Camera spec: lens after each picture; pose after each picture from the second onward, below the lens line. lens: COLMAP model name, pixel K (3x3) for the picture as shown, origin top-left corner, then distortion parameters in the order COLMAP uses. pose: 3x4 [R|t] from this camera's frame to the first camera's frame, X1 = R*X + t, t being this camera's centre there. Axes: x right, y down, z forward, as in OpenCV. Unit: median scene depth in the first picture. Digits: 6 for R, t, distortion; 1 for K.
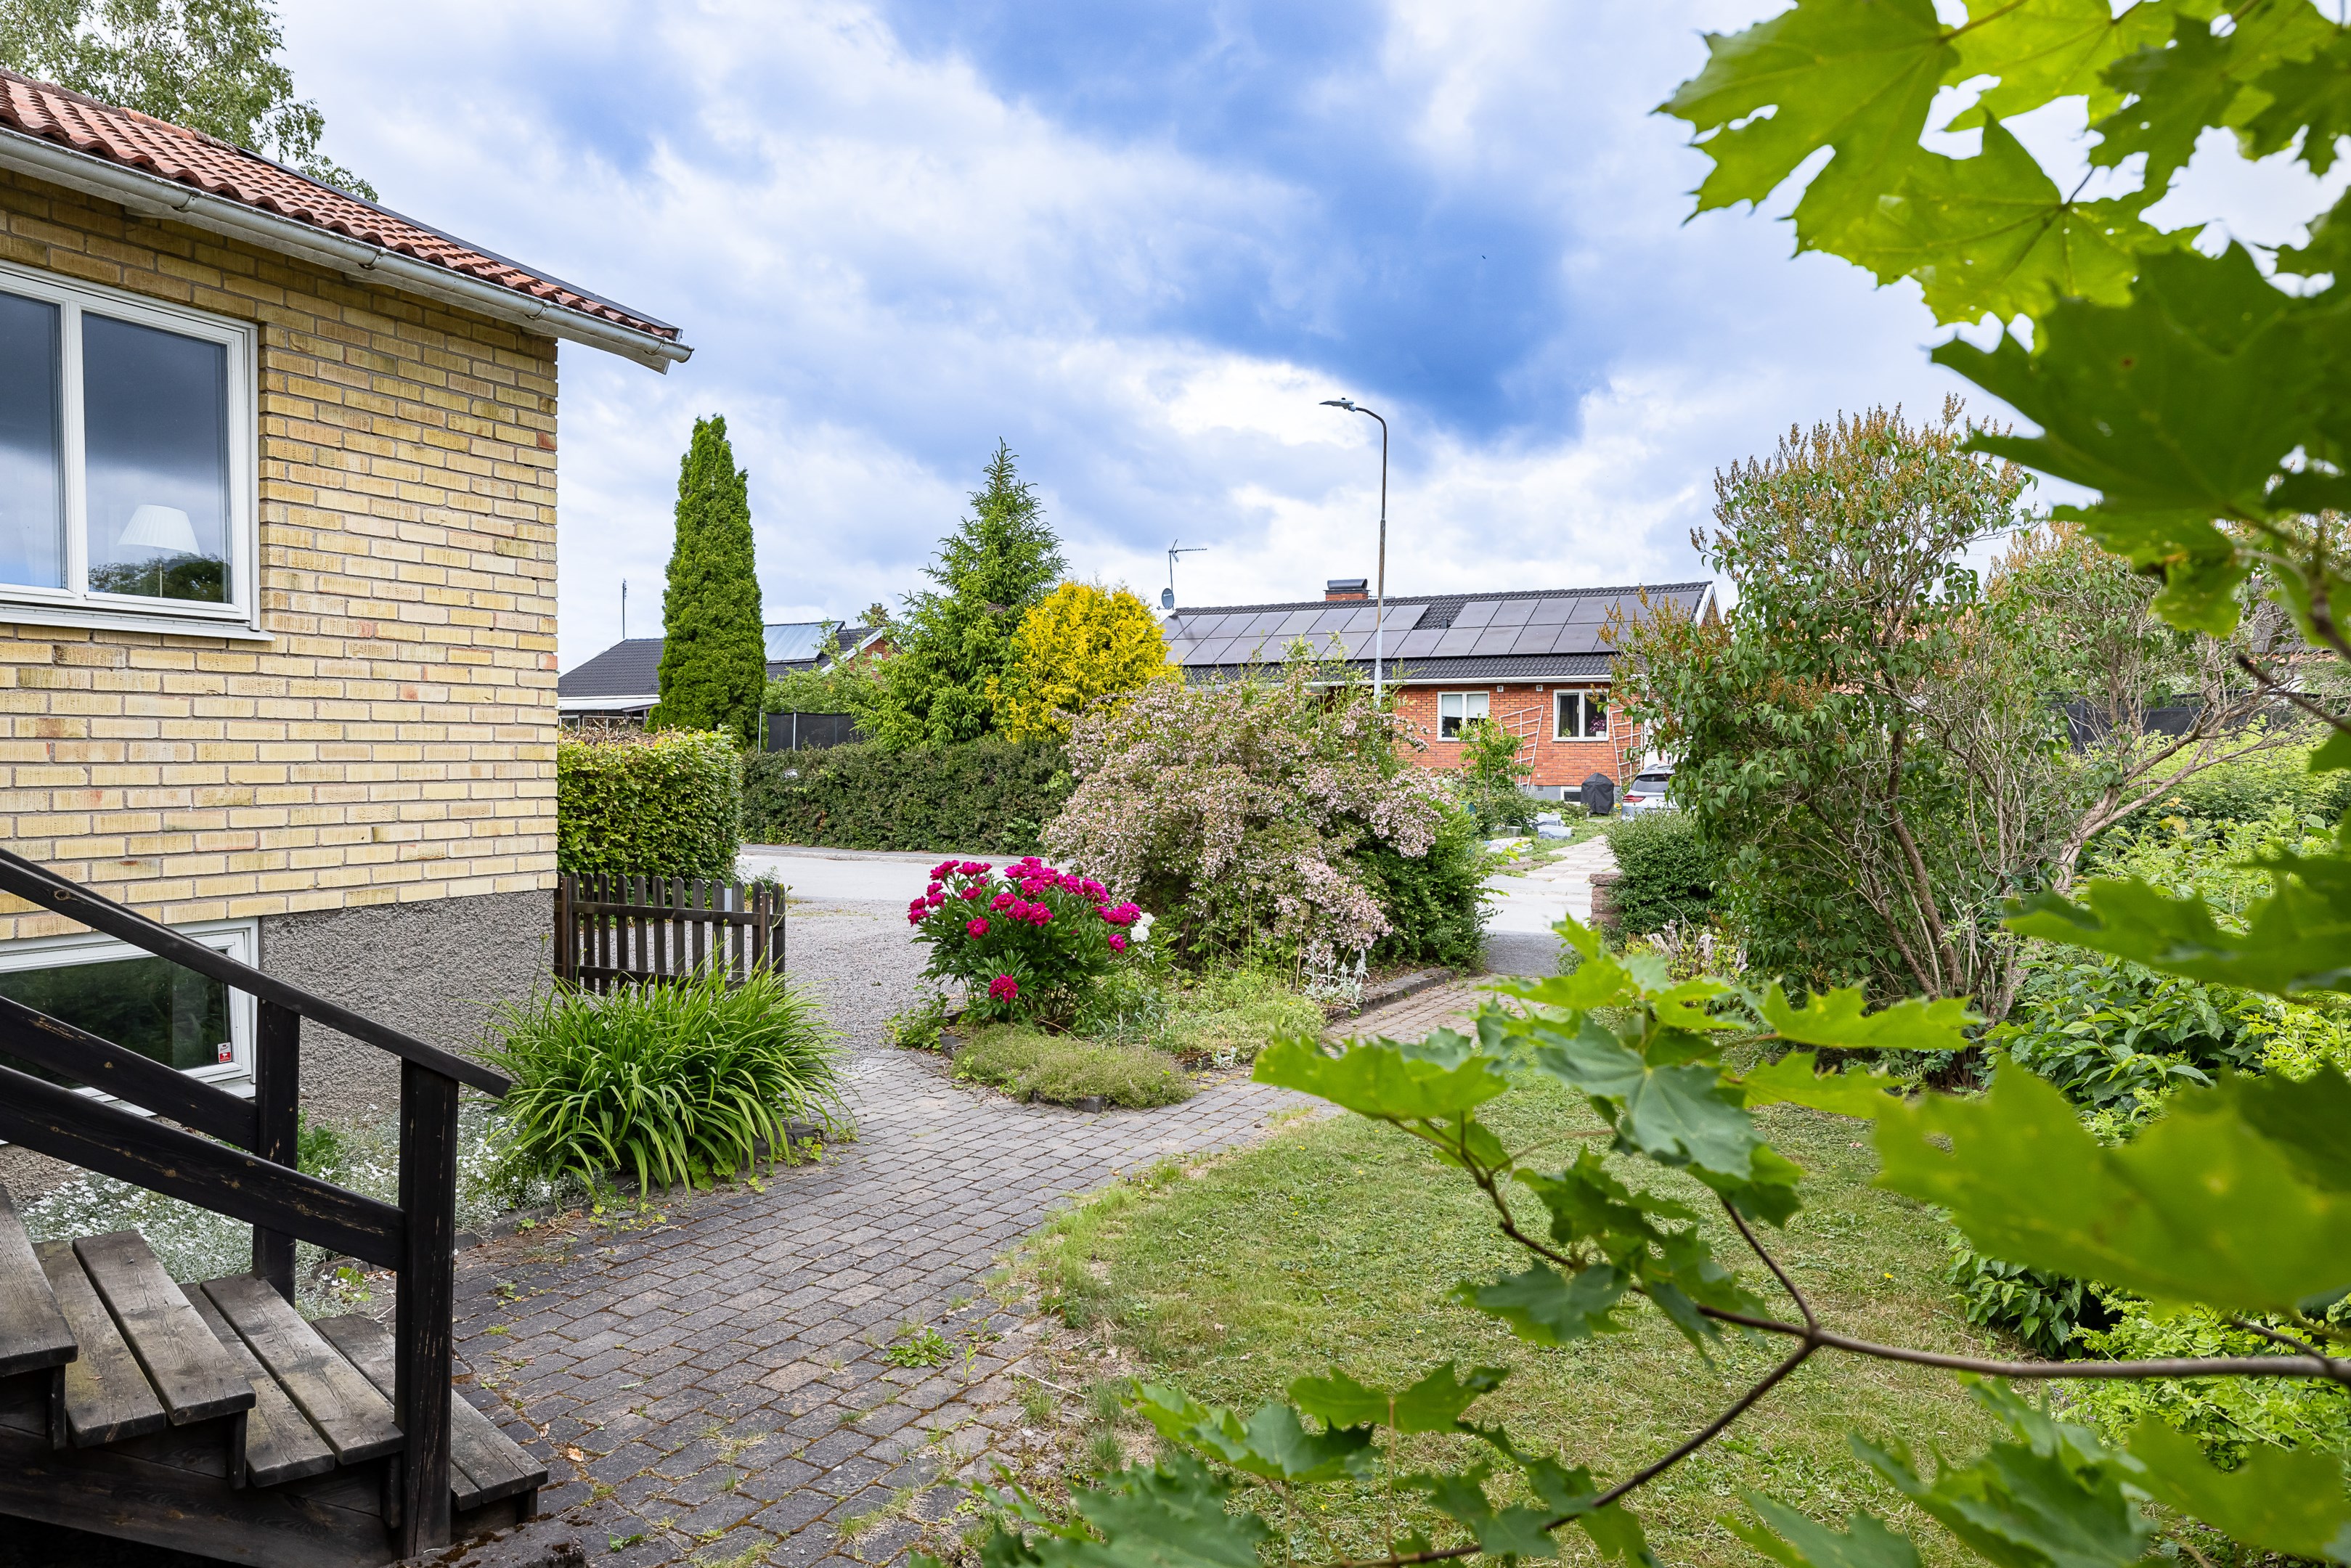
lens RADIAL K [[1472.3, 0, 1171.3], [0, 1472.3, 778.5], [0, 0, 1]] dist [0.000474, 0.000102]
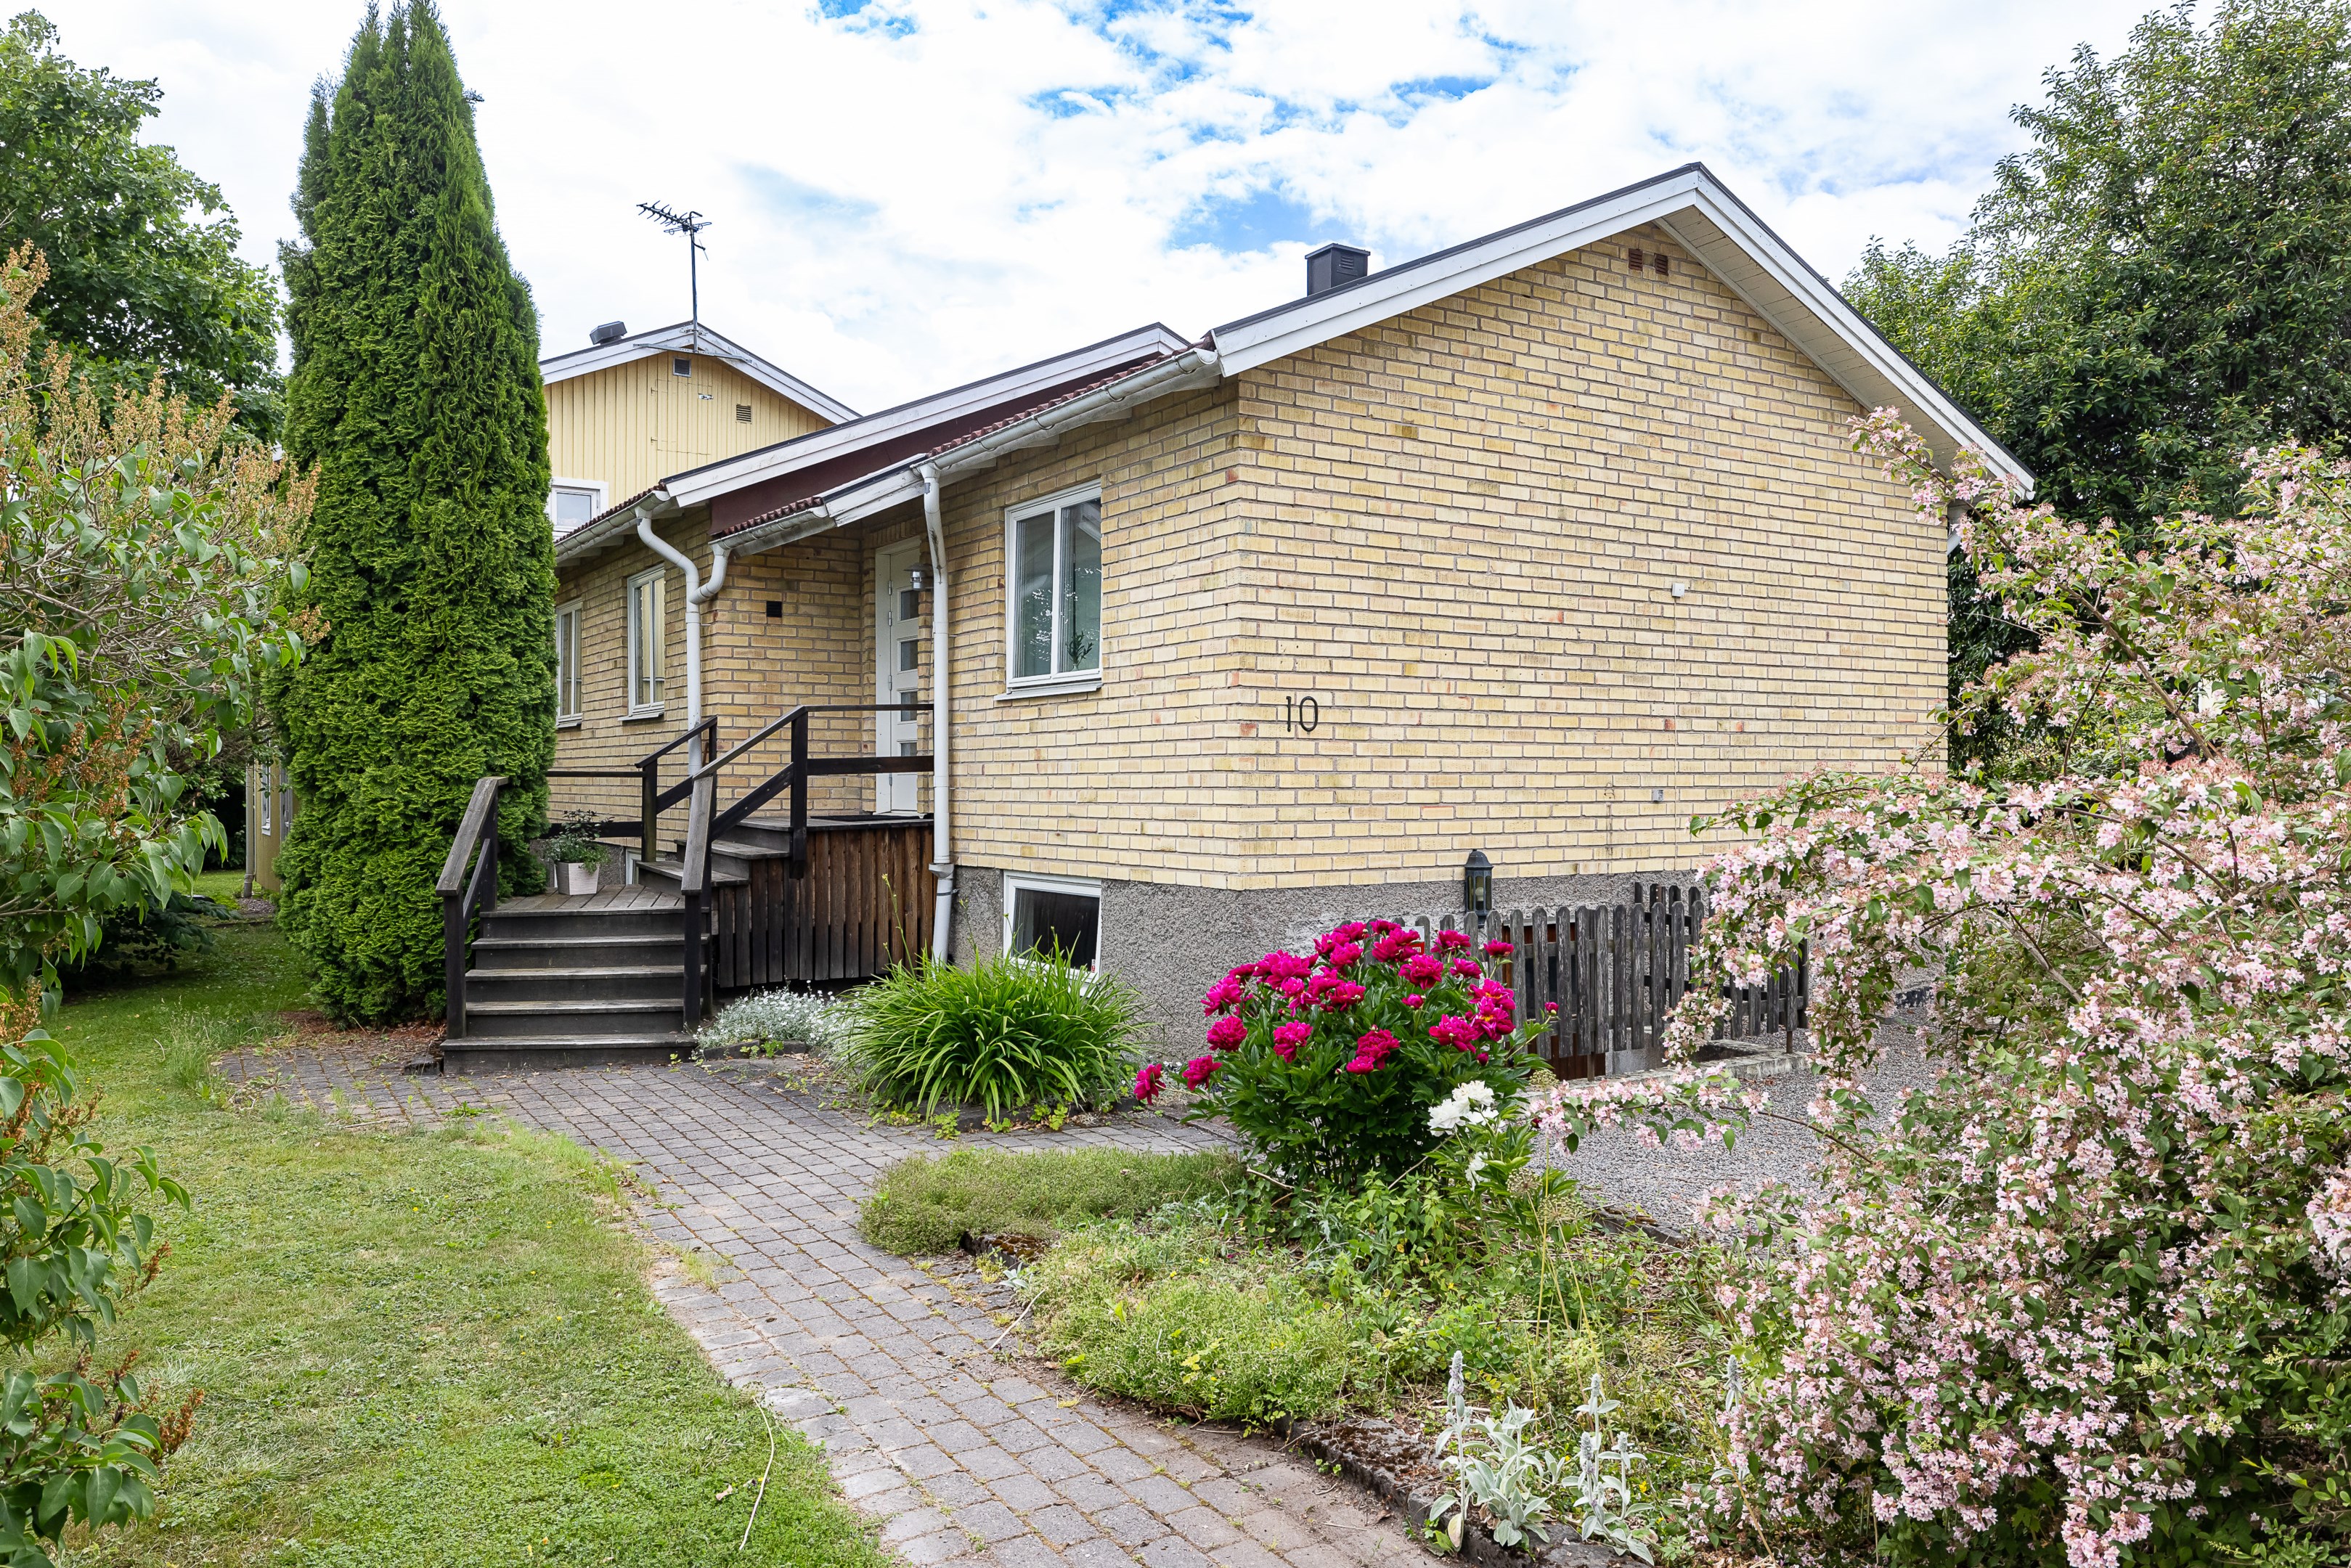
lens RADIAL K [[1681.7, 0, 1170.9], [0, 1681.7, 782.0], [0, 0, 1]] dist [-0.004857, -0.000194]
pose [[-0.505894, 0.004769, -0.862583, 0.723781], [-0.009041, 0.999900, 0.010831, -0.019080], [0.862548, 0.013278, -0.505800, 1.737218]]
